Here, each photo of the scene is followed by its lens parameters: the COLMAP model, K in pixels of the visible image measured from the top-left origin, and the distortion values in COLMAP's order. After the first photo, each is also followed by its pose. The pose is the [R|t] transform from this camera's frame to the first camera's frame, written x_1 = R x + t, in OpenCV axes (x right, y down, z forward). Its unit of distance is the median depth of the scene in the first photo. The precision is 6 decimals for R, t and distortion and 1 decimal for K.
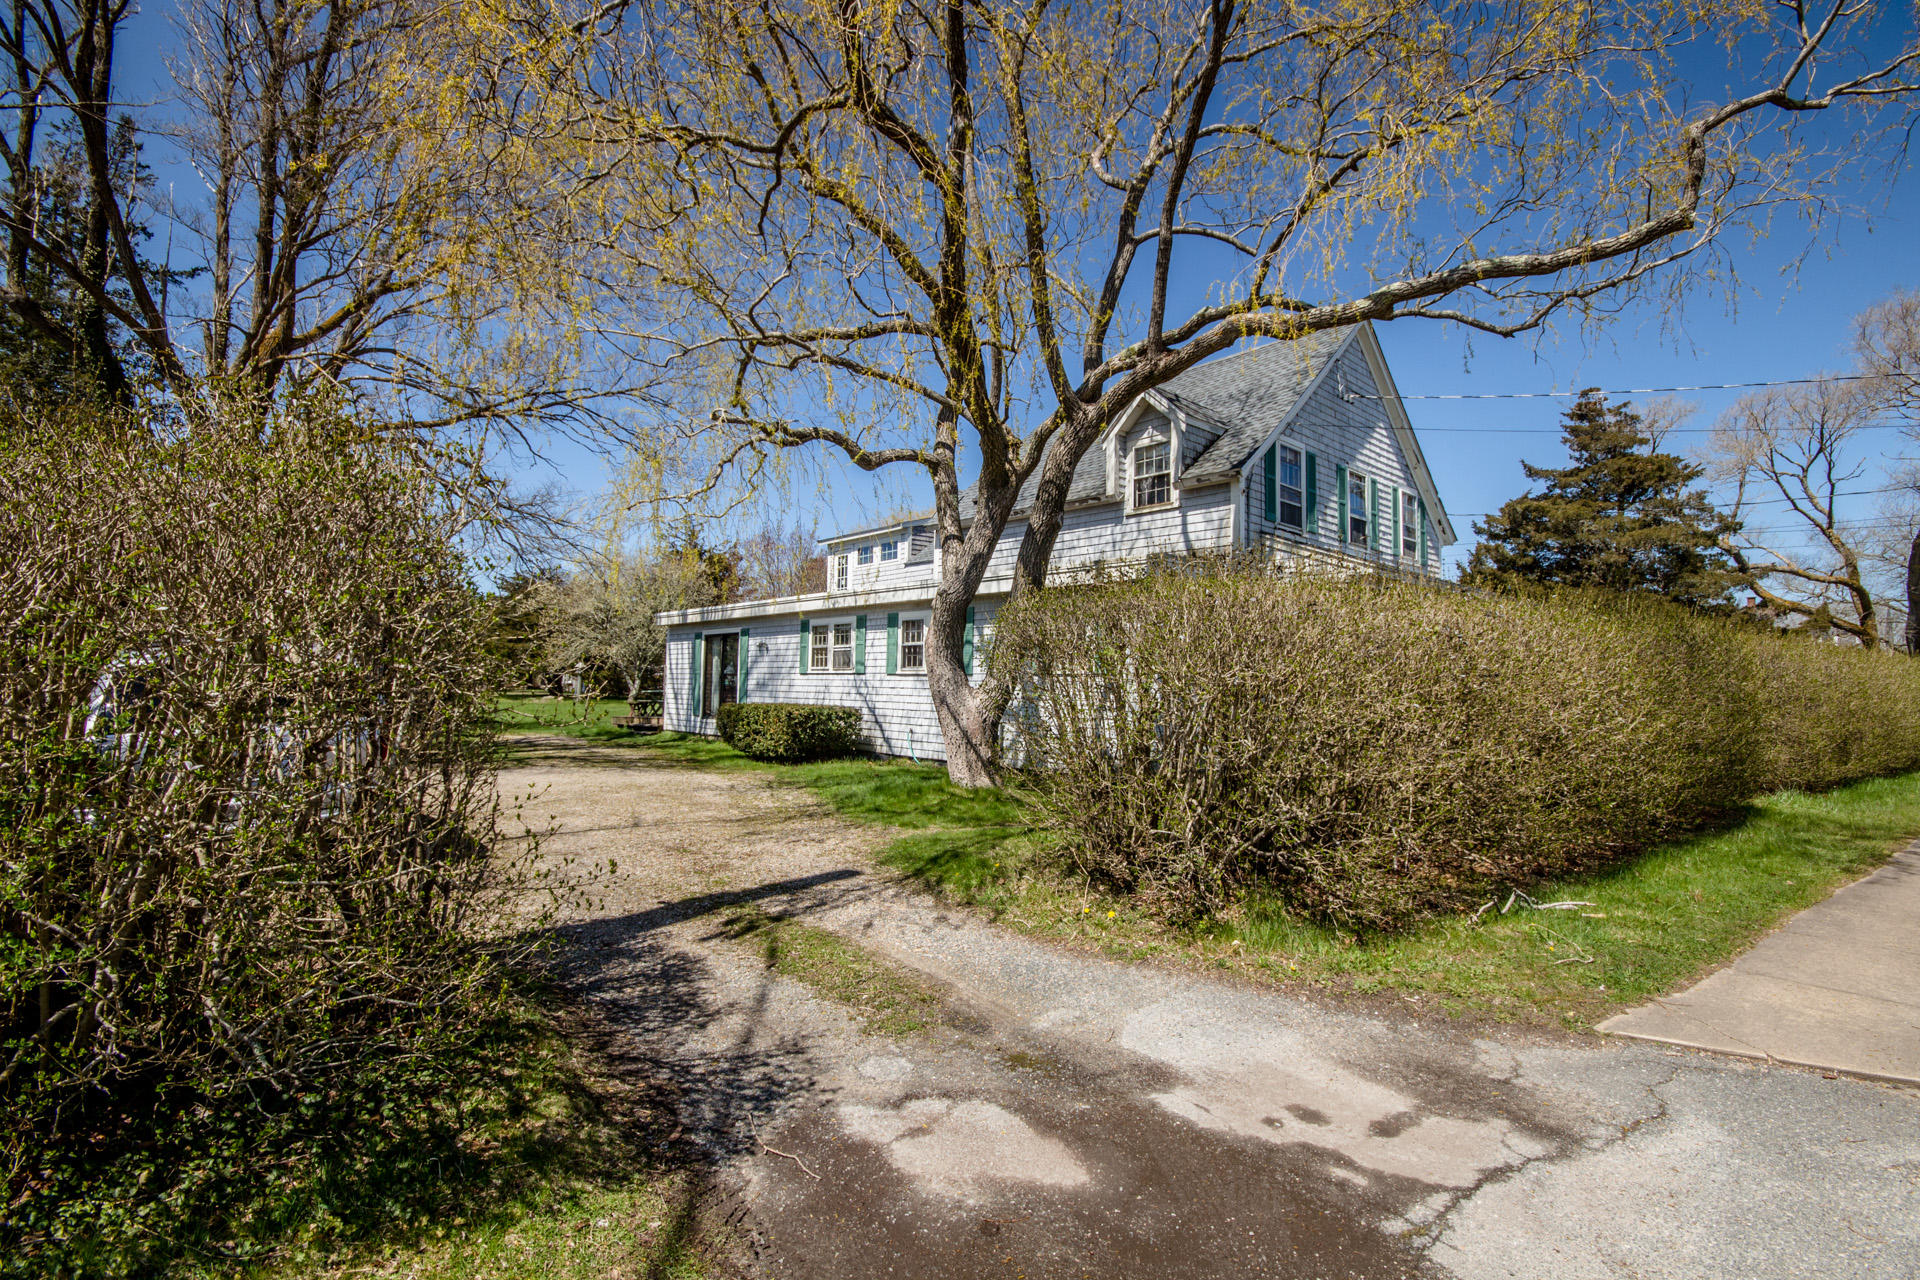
lens RADIAL K [[870.7, 0, 960.0], [0, 870.7, 640.0], [0, 0, 1]] dist [-0.001794, -0.000082]
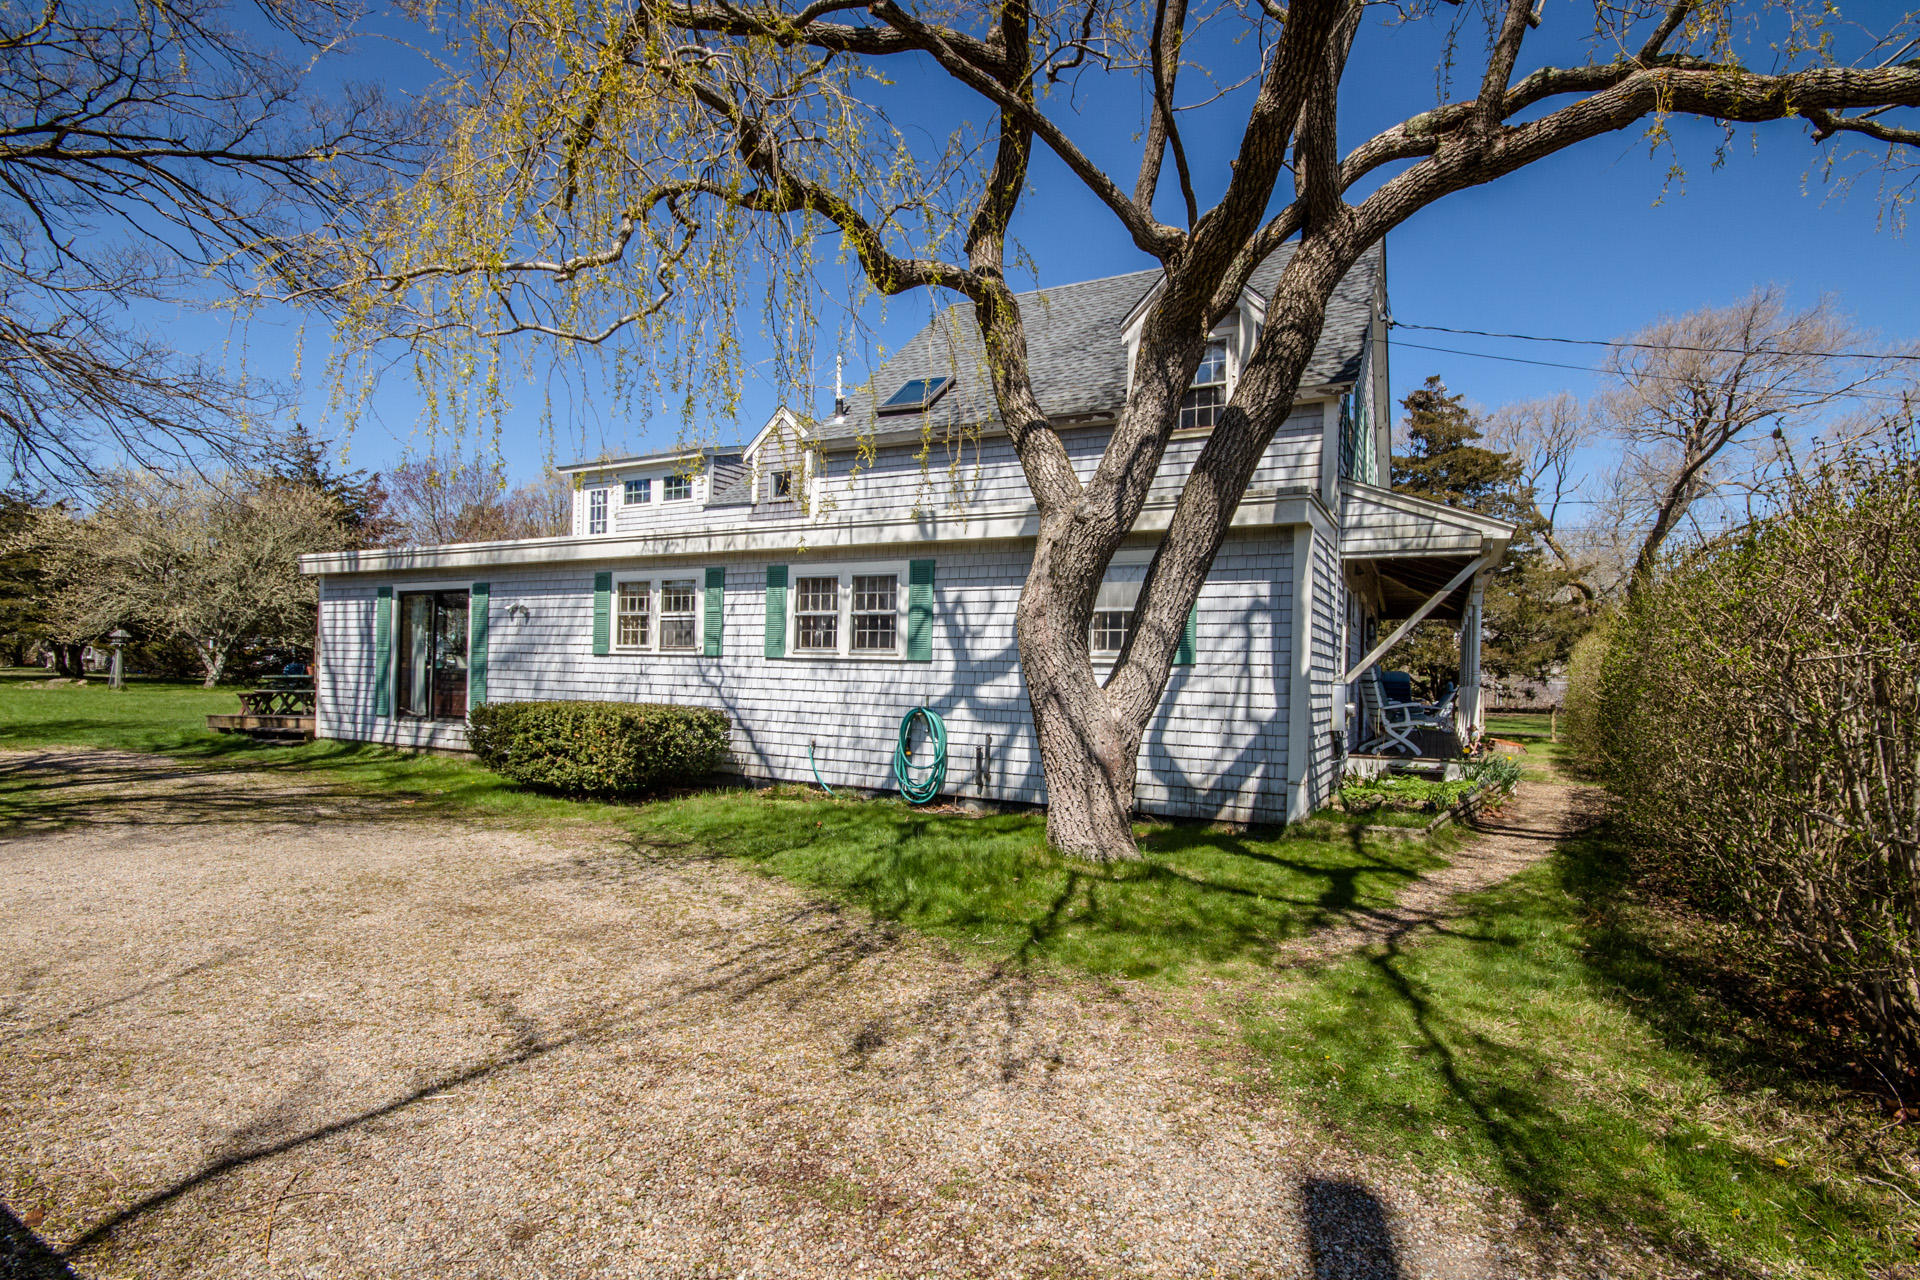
lens RADIAL K [[905.7, 0, 961.7], [0, 905.7, 662.4], [0, 0, 1]] dist [0.014952, -0.011667]
pose [[0.937983, 0.013720, 0.346410, -0.147397], [-0.029237, 0.998788, 0.039607, 0.008899], [-0.345447, -0.047279, 0.937247, 0.245951]]
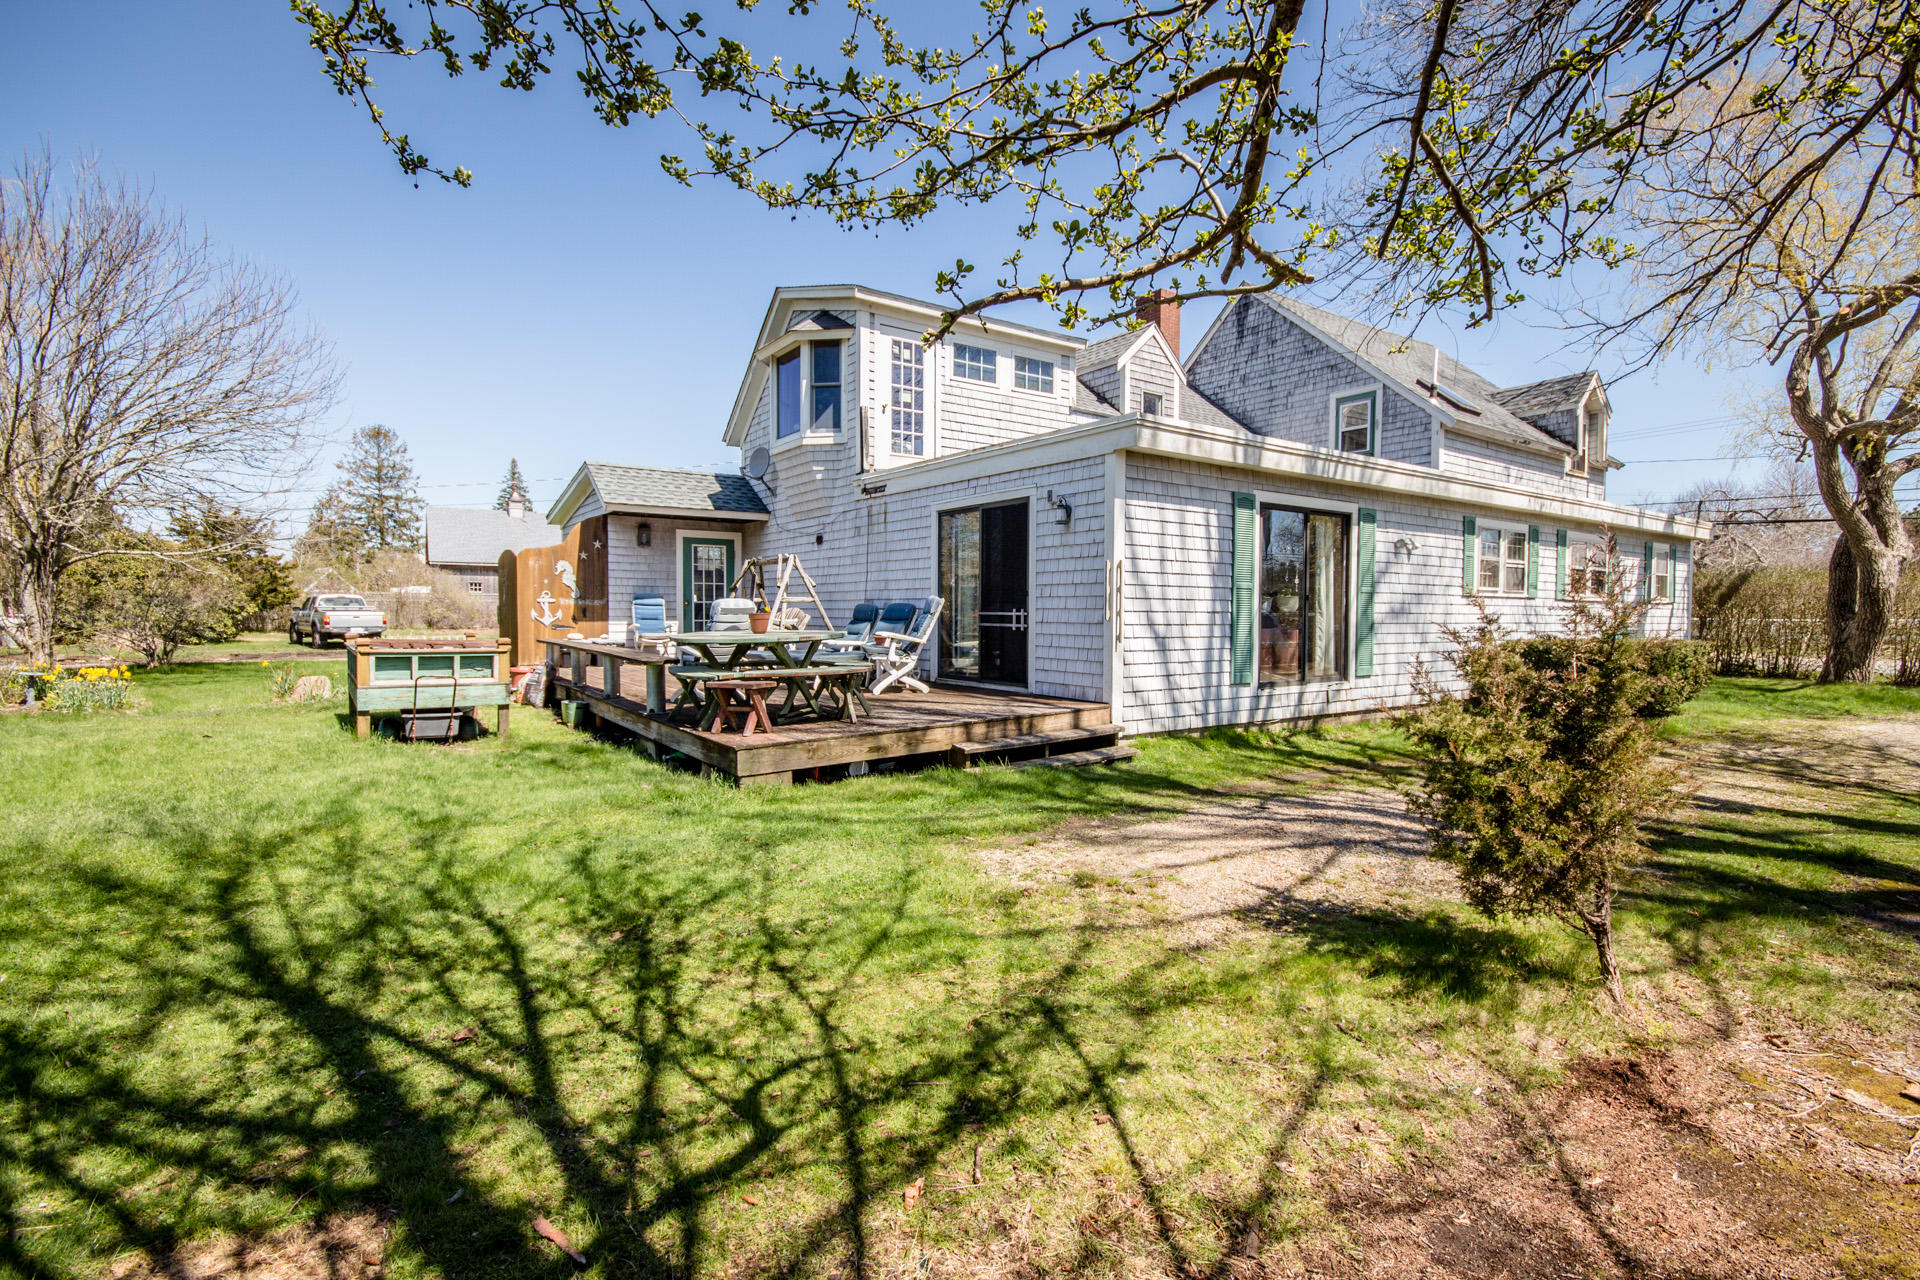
lens RADIAL K [[905.7, 0, 961.7], [0, 905.7, 662.4], [0, 0, 1]] dist [0.014952, -0.011667]
pose [[0.107009, -0.064907, 0.992137, -0.849223], [-0.055129, 0.995944, 0.071102, 0.056306], [-0.992729, -0.062304, 0.102996, 1.204082]]
